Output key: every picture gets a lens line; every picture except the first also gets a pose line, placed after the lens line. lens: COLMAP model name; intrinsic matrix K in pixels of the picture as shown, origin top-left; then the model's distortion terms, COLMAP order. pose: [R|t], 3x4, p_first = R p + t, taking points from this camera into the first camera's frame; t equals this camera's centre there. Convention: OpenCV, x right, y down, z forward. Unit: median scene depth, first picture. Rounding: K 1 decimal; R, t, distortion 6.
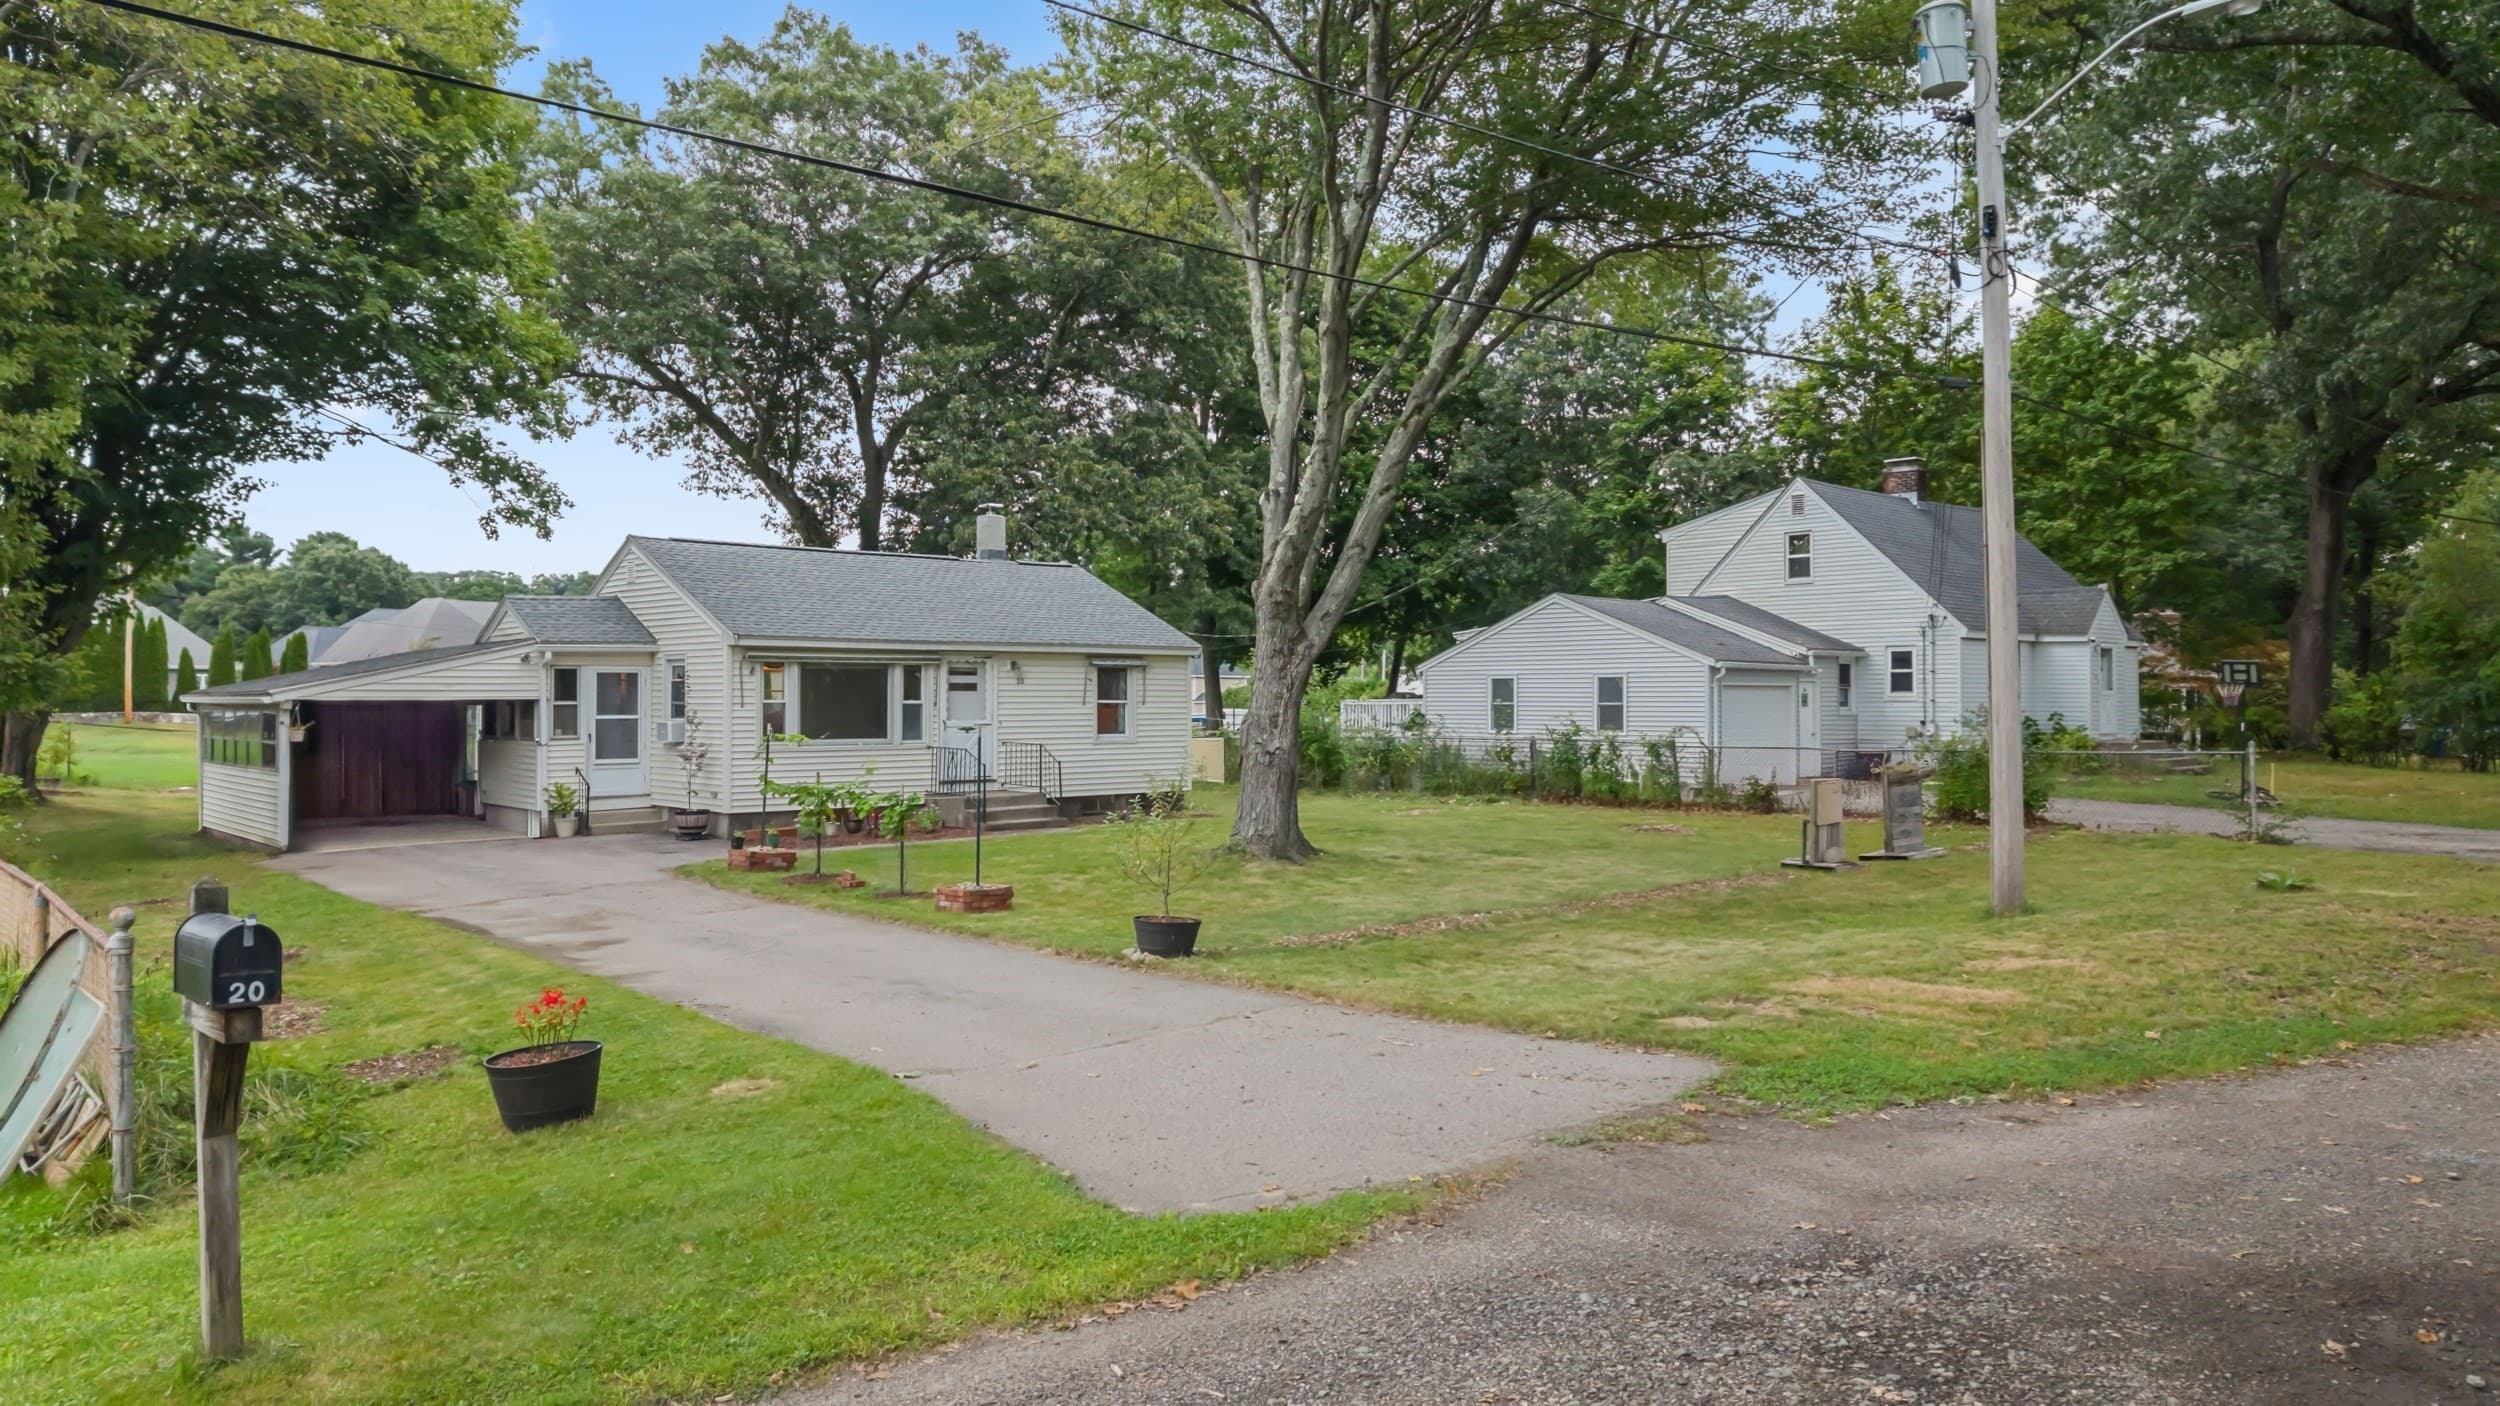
lens RADIAL K [[1628.4, 0, 1265.8], [0, 1628.4, 667.5], [0, 0, 1]] dist [0.000644, -0.000850]
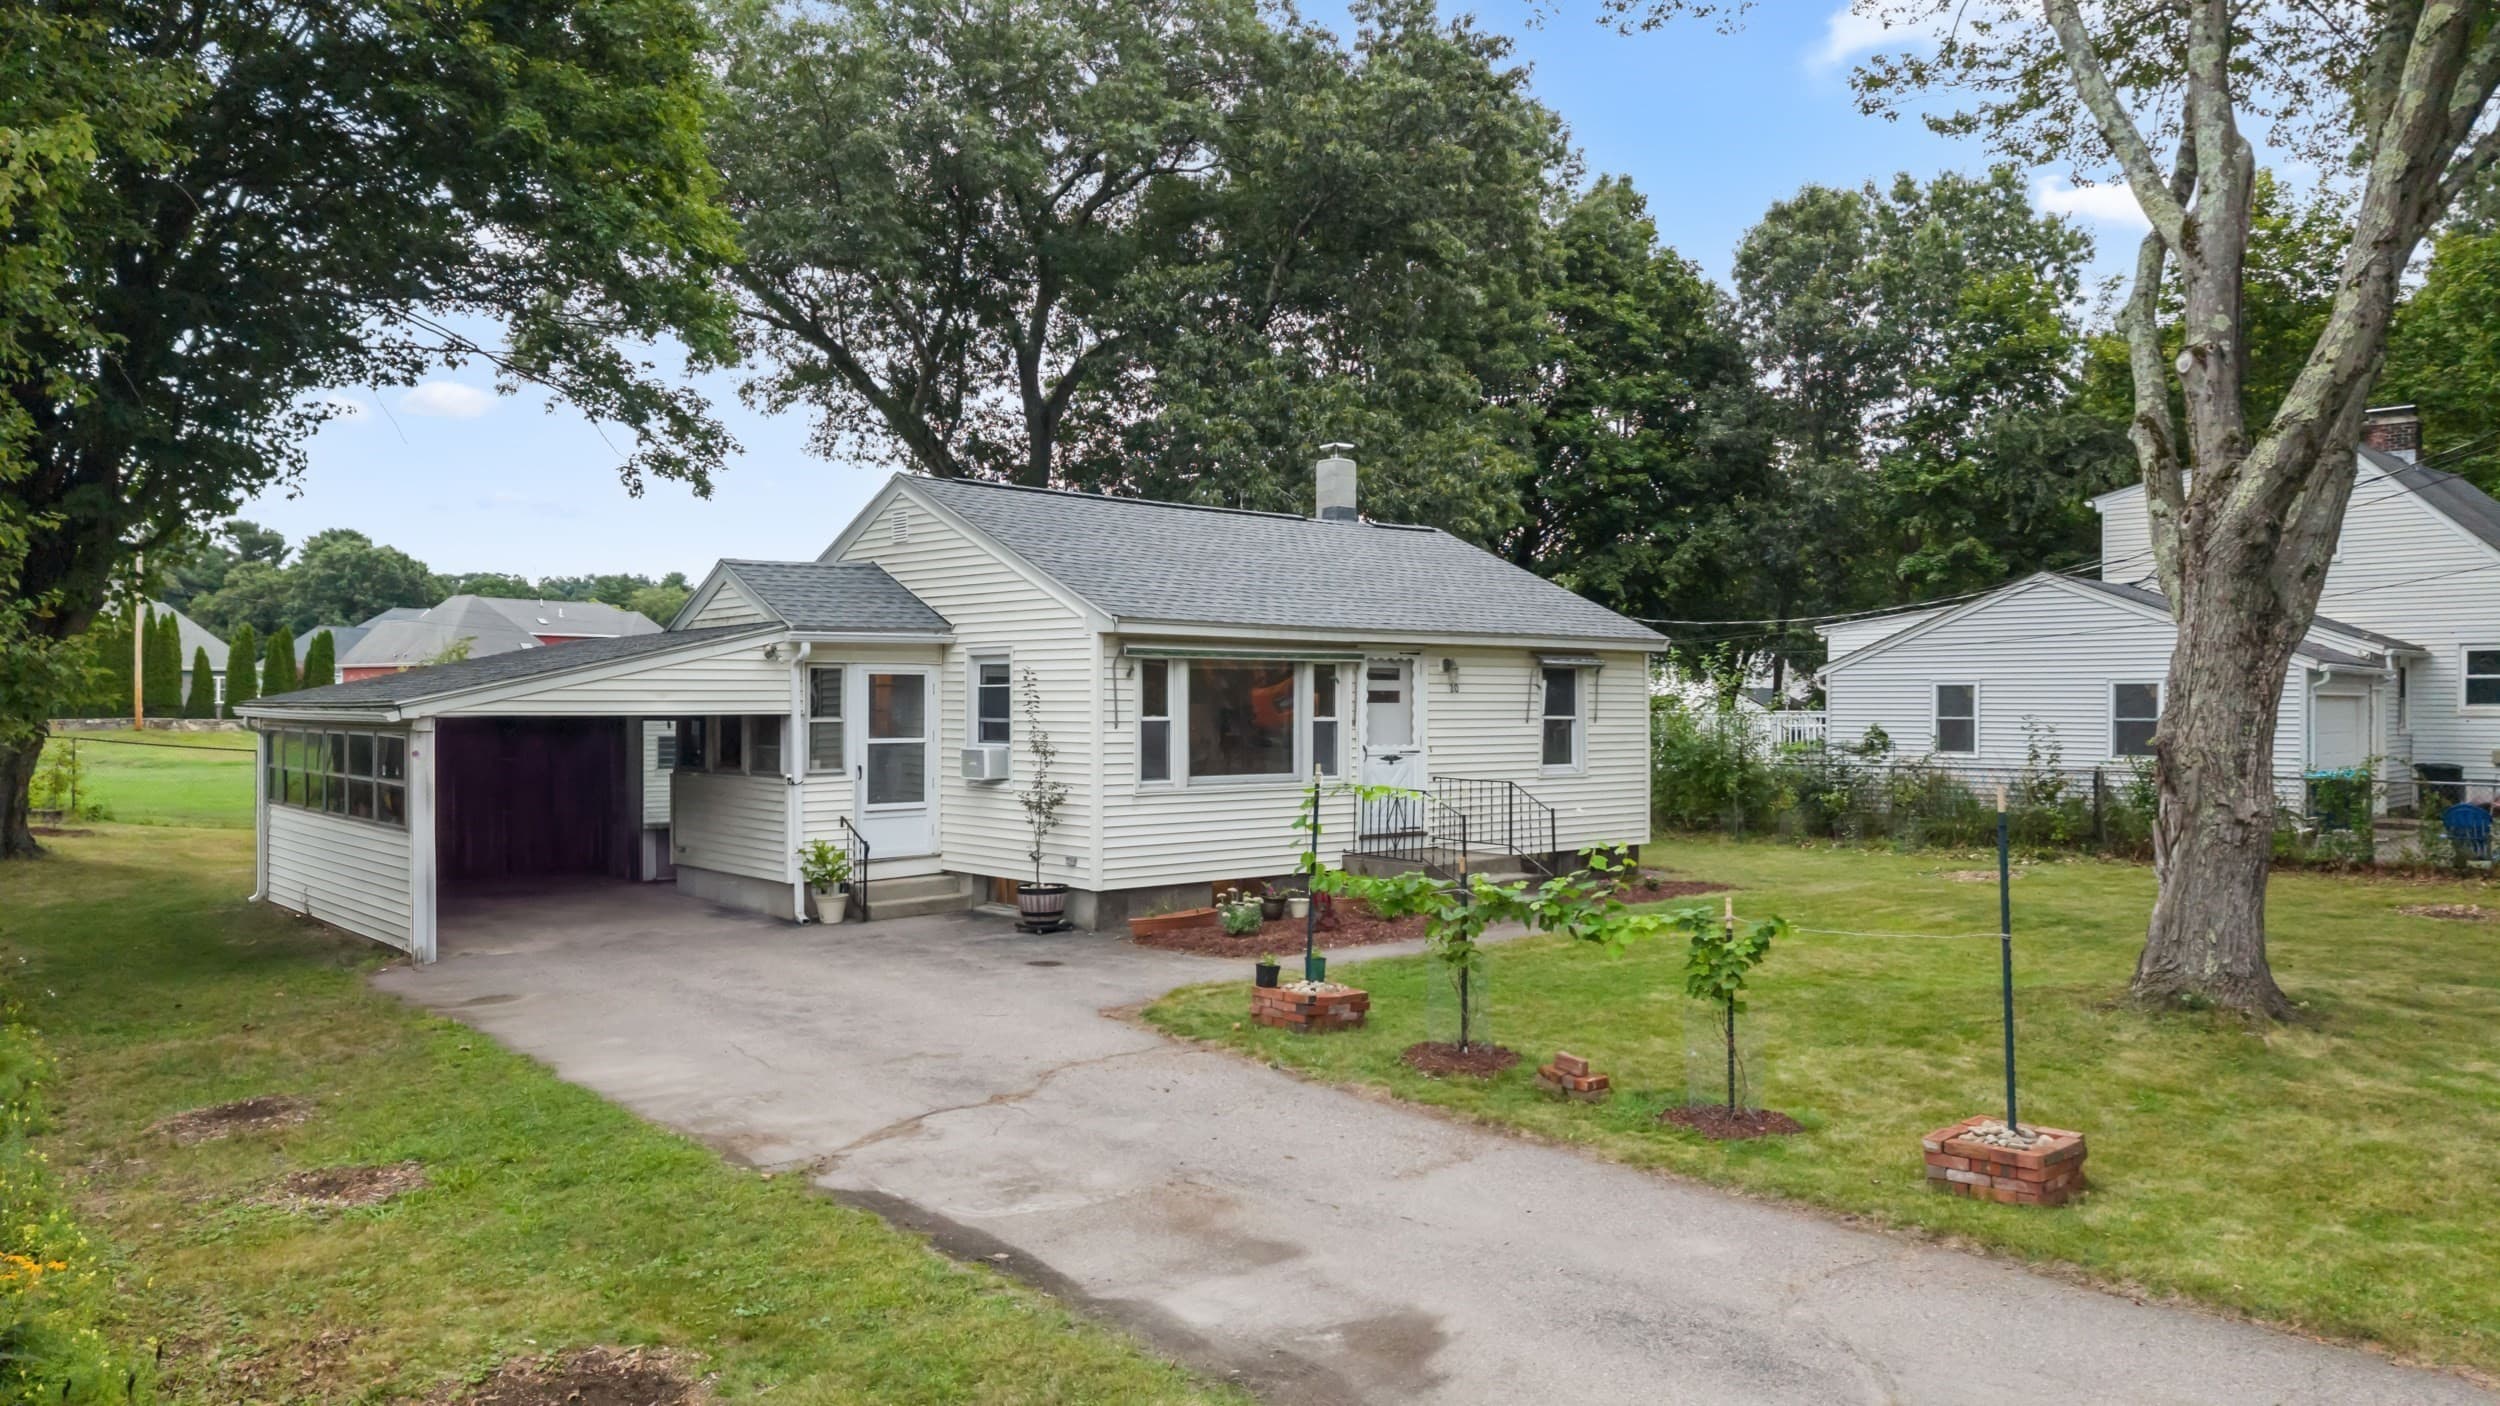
lens RADIAL K [[1633.9, 0, 1250.0], [0, 1633.9, 703.0], [0, 0, 1]] dist [0.018372, -0.000777]
pose [[0.999908, 0.002487, -0.013305, -0.189633], [-0.002237, 0.999821, 0.018810, 0.001512], [0.013350, -0.018779, 0.999735, 0.257309]]
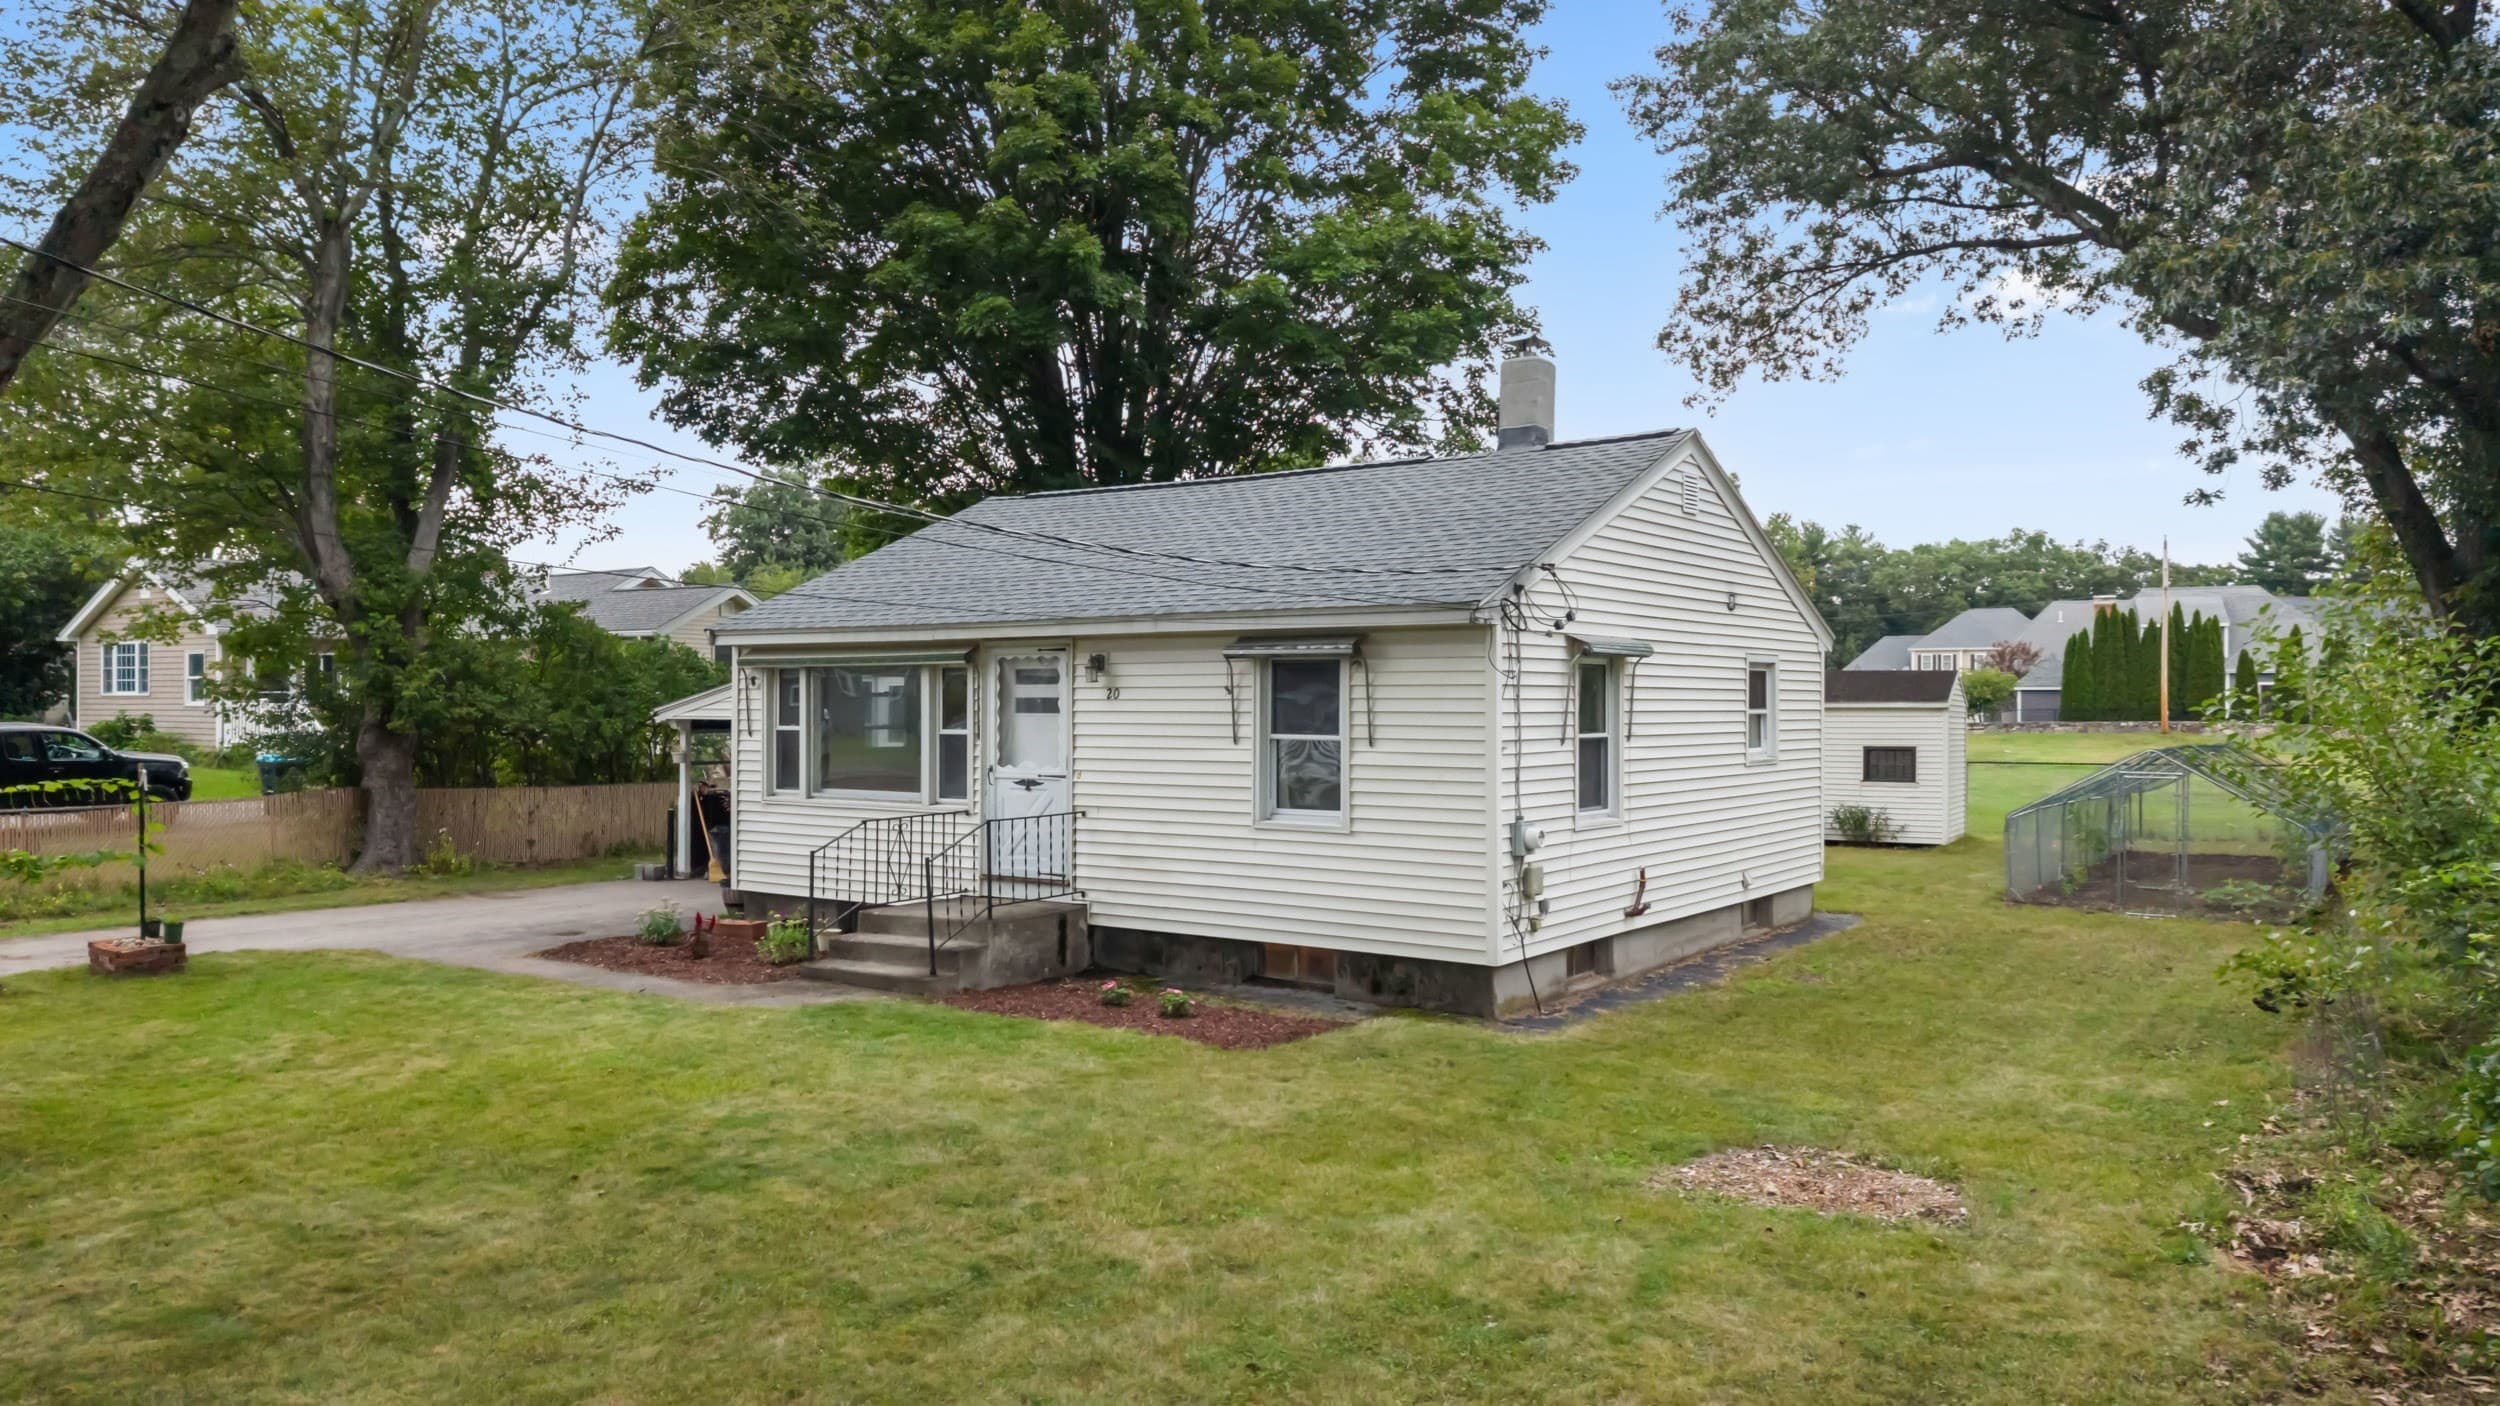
lens RADIAL K [[1620.9, 0, 1250.0], [0, 1620.9, 703.0], [0, 0, 1]] dist [0.152993, -0.000216]
pose [[0.235636, 0.000648, -0.971841, 0.289079], [0.017980, 0.999826, 0.005026, 0.007953], [0.971675, -0.018658, 0.235583, 0.767678]]
